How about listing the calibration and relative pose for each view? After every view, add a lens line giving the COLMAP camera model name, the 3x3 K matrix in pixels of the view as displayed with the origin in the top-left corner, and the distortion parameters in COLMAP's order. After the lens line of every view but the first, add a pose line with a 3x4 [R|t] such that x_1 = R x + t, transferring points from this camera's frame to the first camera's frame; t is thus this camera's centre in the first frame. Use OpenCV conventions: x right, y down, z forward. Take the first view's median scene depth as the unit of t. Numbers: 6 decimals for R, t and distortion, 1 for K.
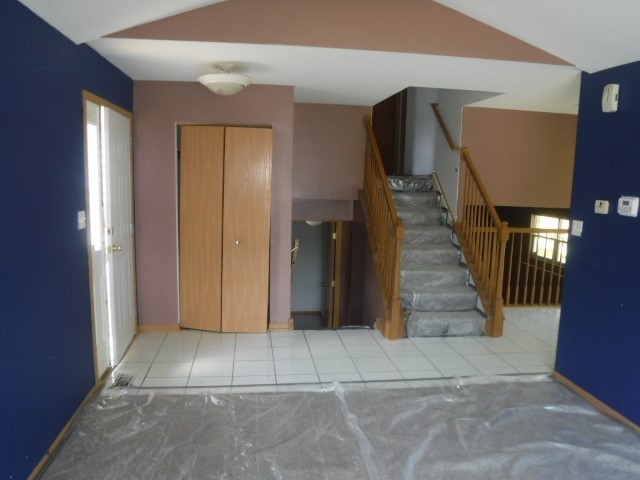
lens RADIAL K [[520.6, 0, 320.0], [0, 520.6, 240.0], [0, 0, 1]] dist [-0.099487, 0.003060]
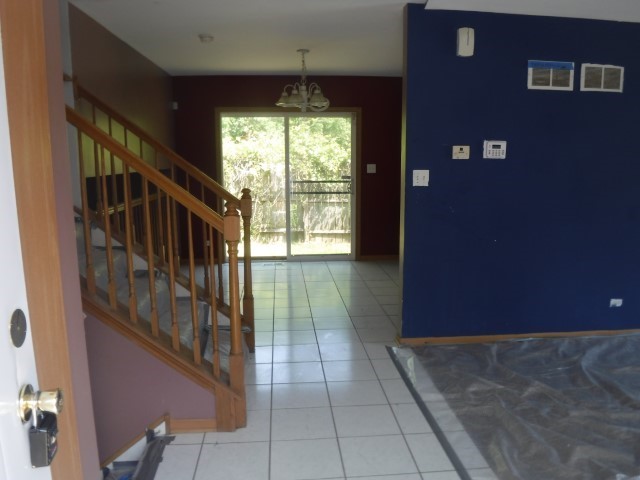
lens RADIAL K [[520.6, 0, 320.0], [0, 520.6, 240.0], [0, 0, 1]] dist [-0.099487, 0.003060]
pose [[0.054636, -0.203446, 0.977561, -0.490121], [0.126616, 0.972532, 0.195322, -0.131612], [-0.990446, 0.113103, 0.078894, 1.217146]]
